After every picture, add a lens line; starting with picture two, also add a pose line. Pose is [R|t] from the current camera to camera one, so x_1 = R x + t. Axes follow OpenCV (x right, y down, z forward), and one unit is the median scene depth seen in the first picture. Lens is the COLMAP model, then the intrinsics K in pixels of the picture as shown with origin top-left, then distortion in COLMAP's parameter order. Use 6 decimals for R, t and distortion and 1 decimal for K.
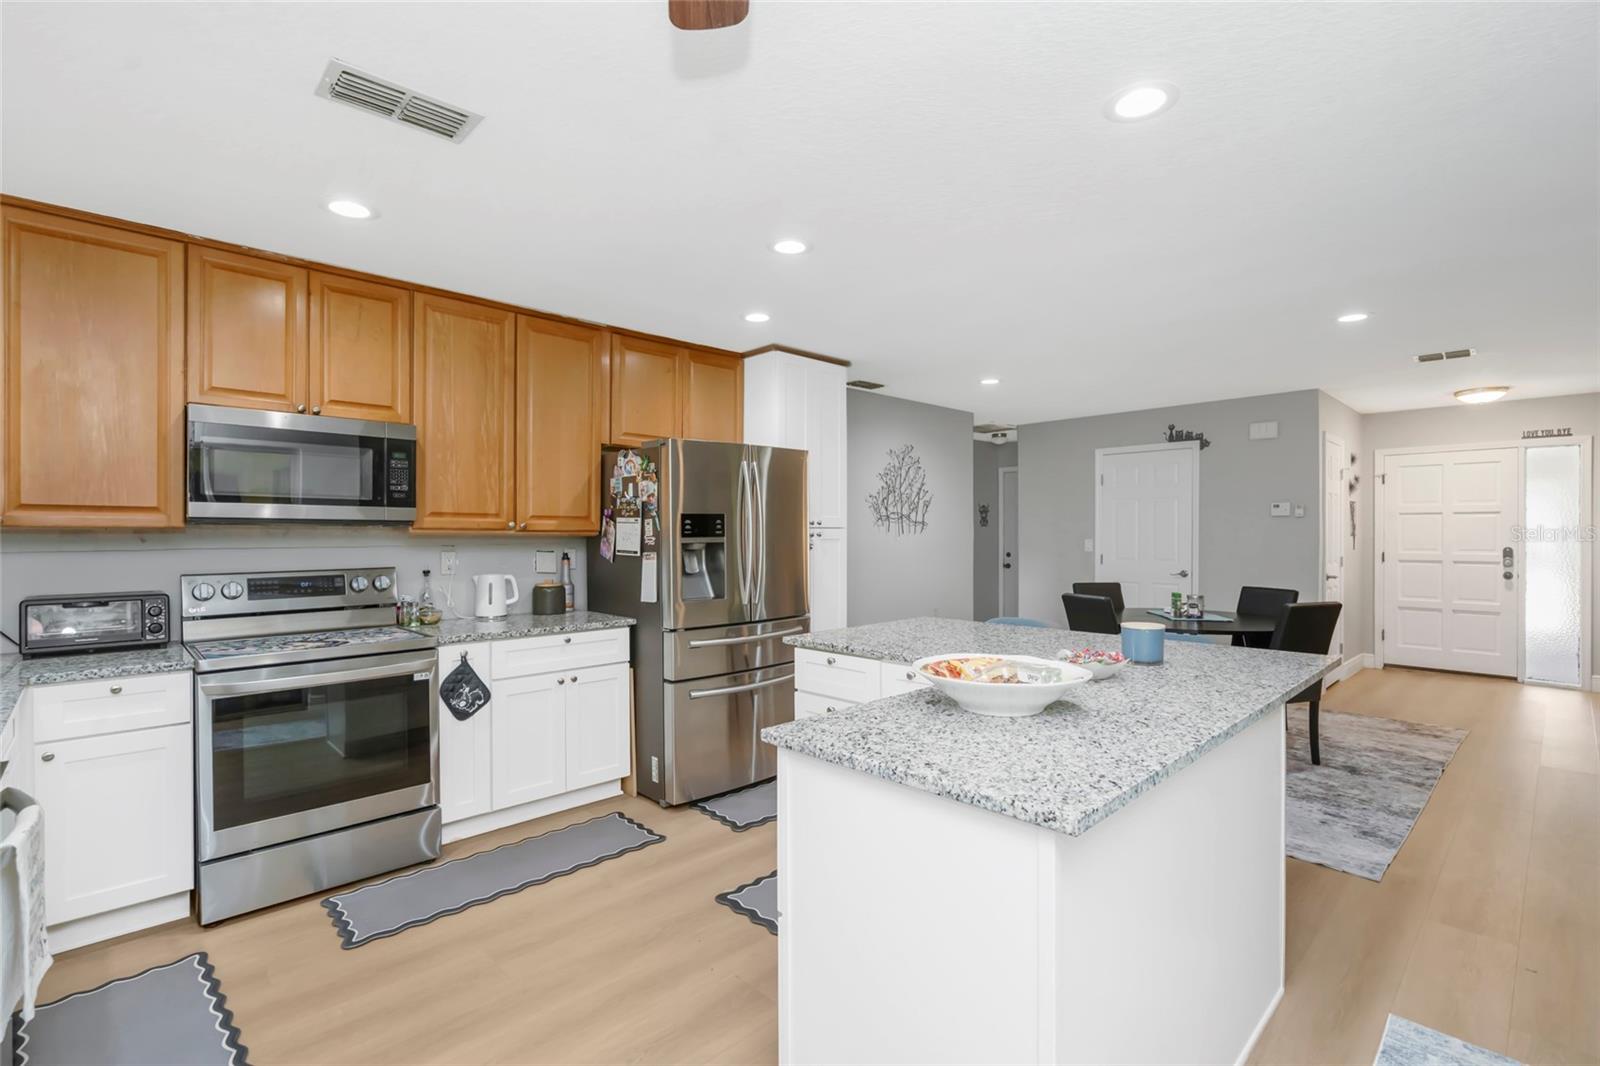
lens RADIAL K [[733.9, 0, 768.9], [0, 733.9, 537.5], [0, 0, 1]] dist [-0.004320, 0.000193]
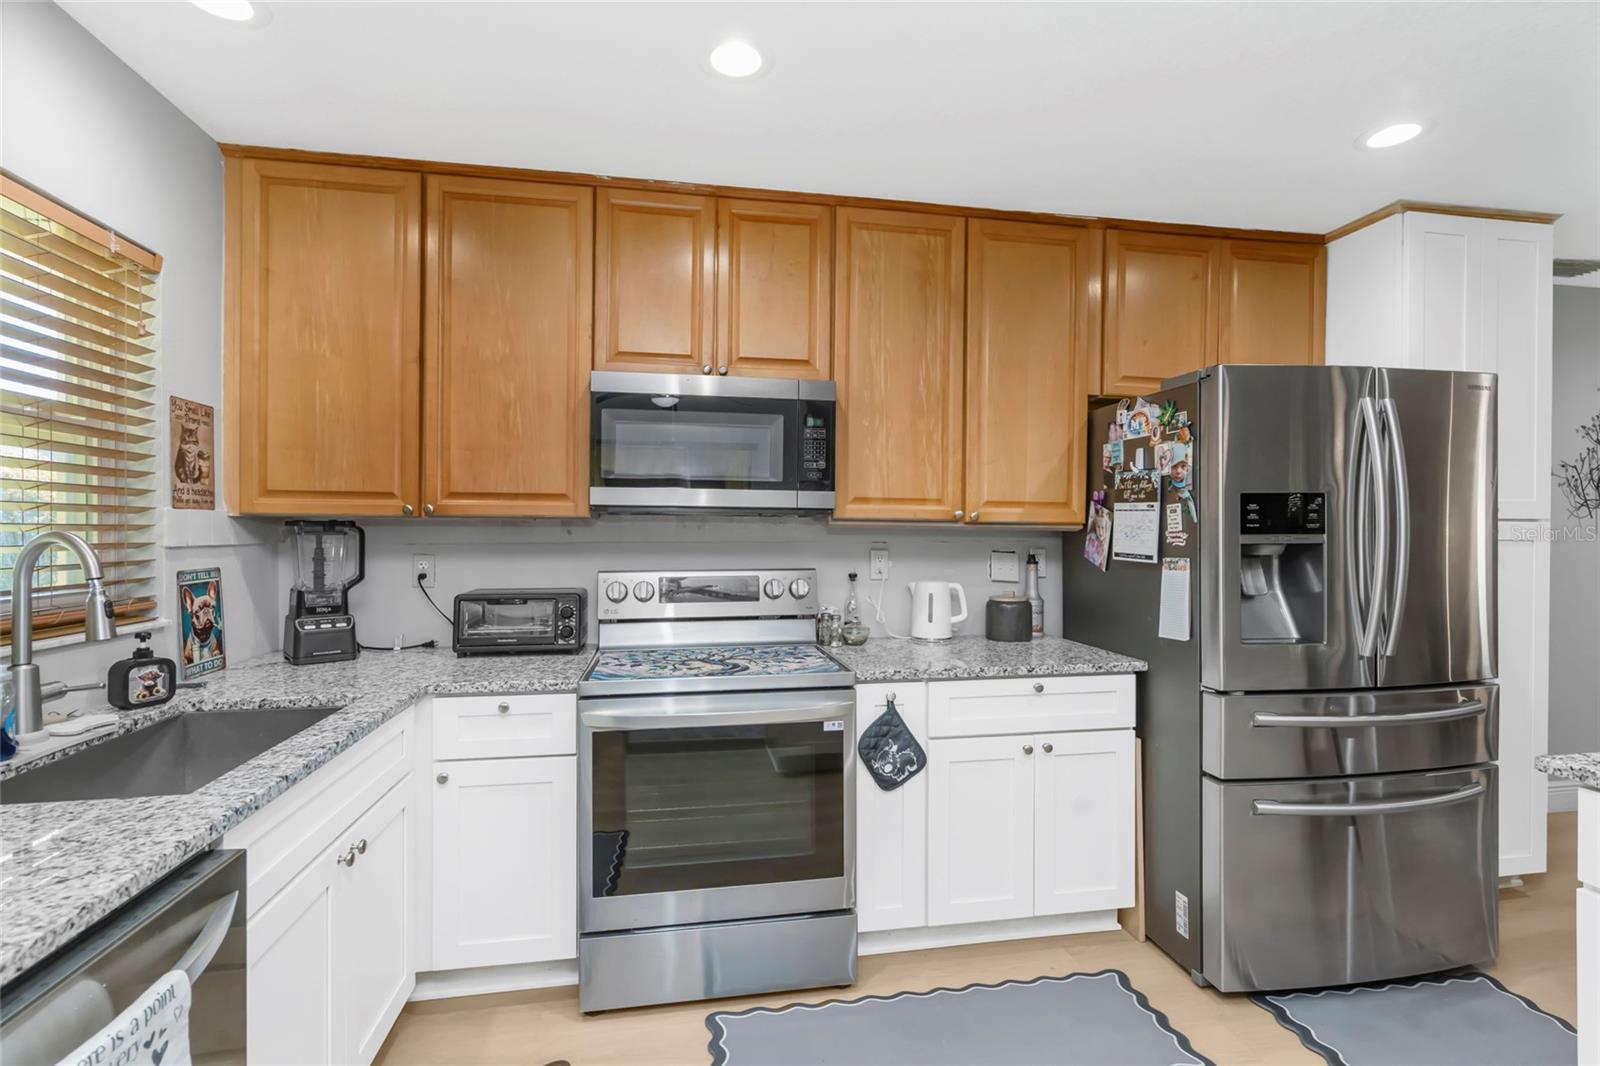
lens RADIAL K [[742.8, 0, 800.0], [0, 742.8, 533.0], [0, 0, 1]] dist [0.003262, 0.000382]
pose [[0.850770, 0.007692, -0.525482, -0.104972], [-0.008085, 0.999966, 0.001549, 0.000880], [0.525476, 0.002930, 0.850803, 0.312429]]
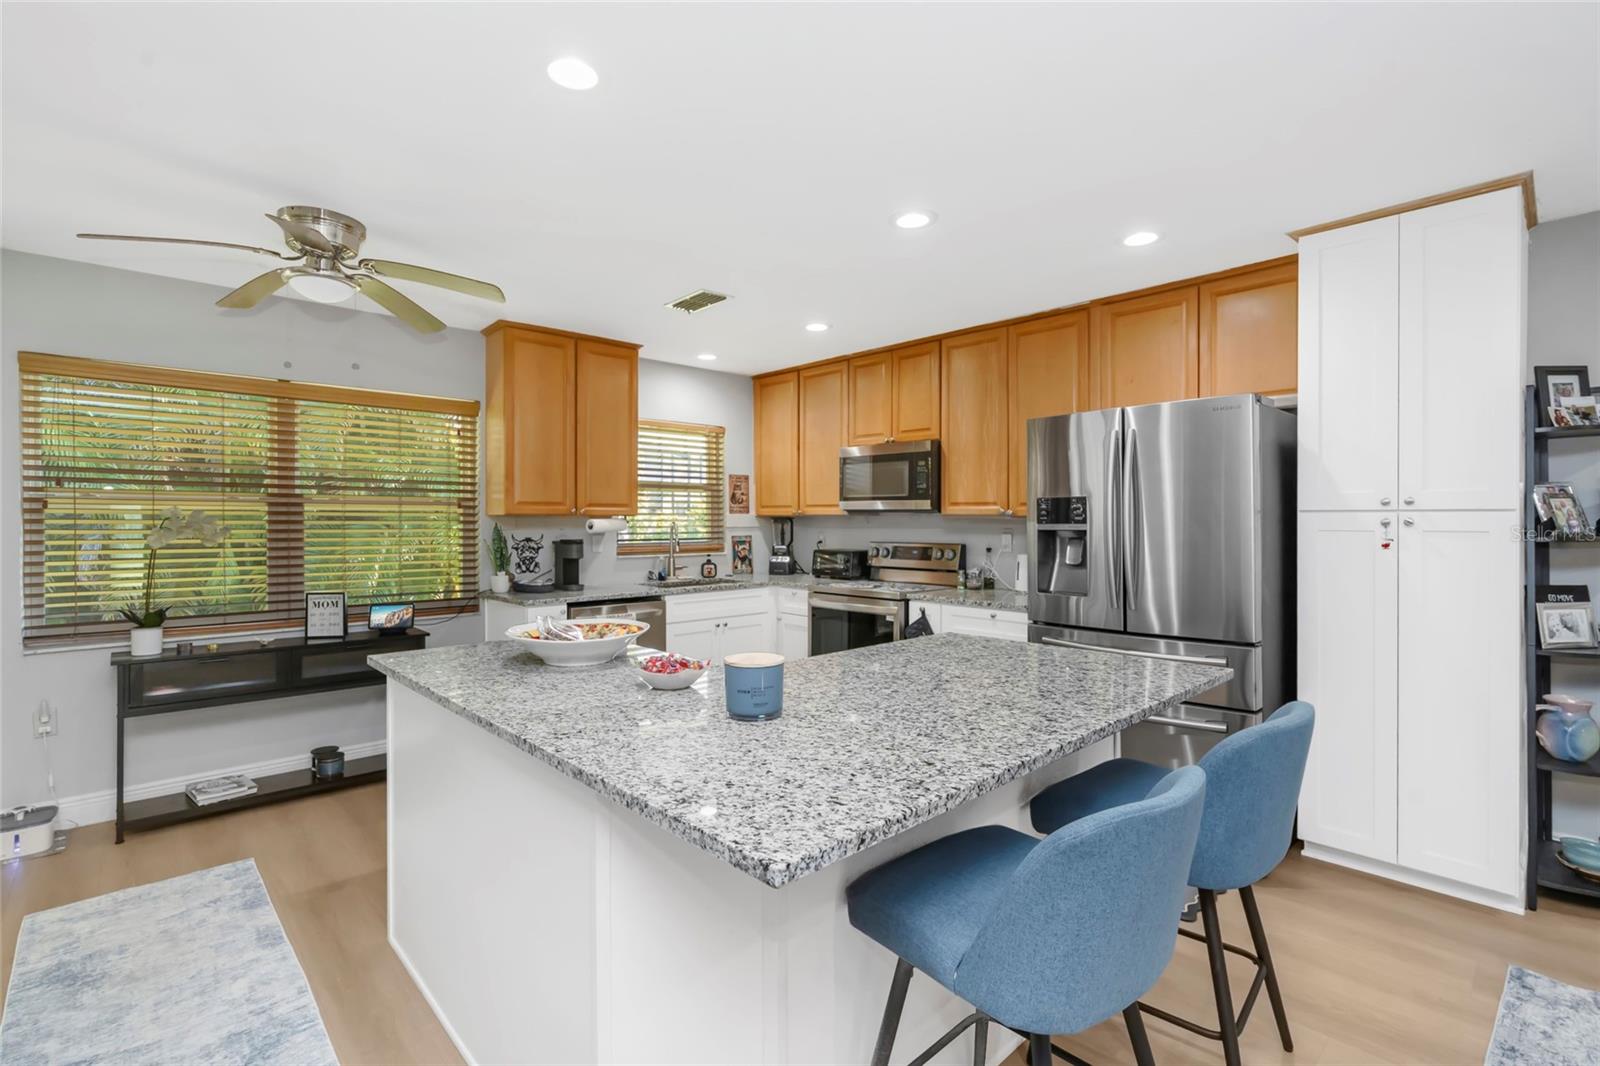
lens RADIAL K [[728.0, 0, 798.1], [0, 728.0, 513.8], [0, 0, 1]] dist [-0.000988, -0.000081]
pose [[0.018044, -0.003321, -0.999832, 0.807025], [-0.004470, 0.999984, -0.003402, -0.008524], [0.999827, 0.004531, 0.018029, 0.674263]]
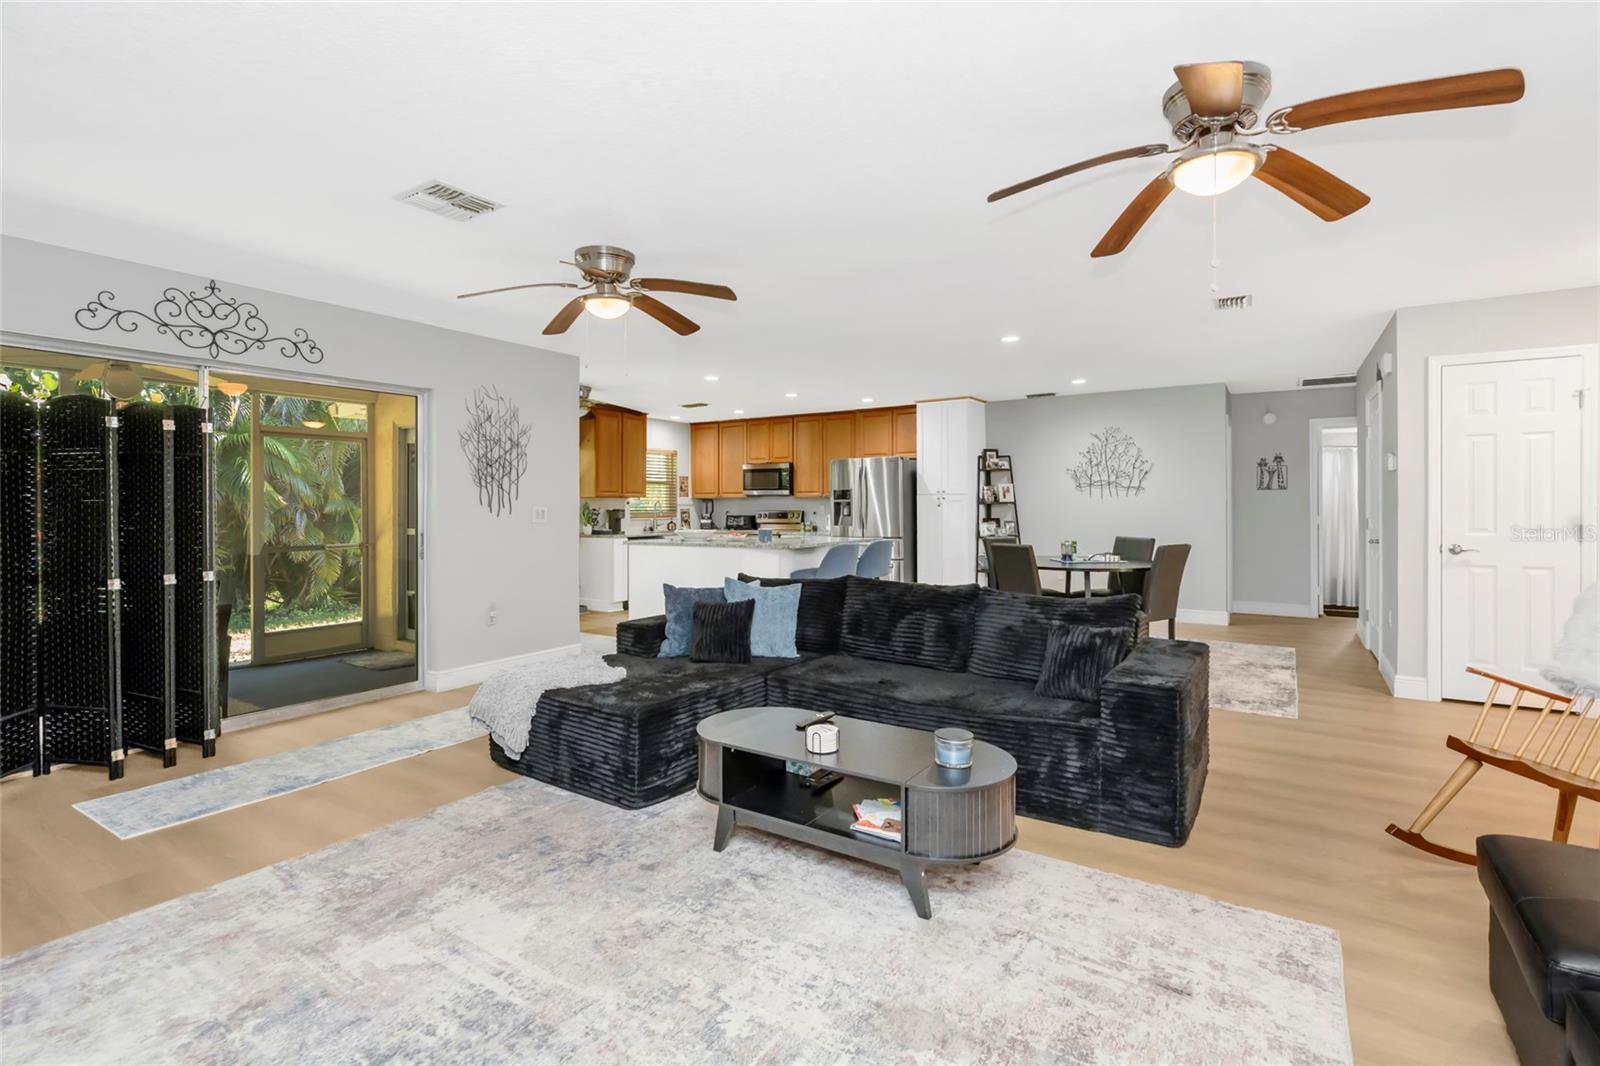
lens RADIAL K [[697.1, 0, 794.8], [0, 697.1, 504.8], [0, 0, 1]] dist [-0.000633, 0.000035]
pose [[0.258820, 0.001362, -0.965924, 2.123274], [-0.002645, 0.999996, 0.000701, 0.016086], [0.965922, 0.002374, 0.258823, 0.260354]]
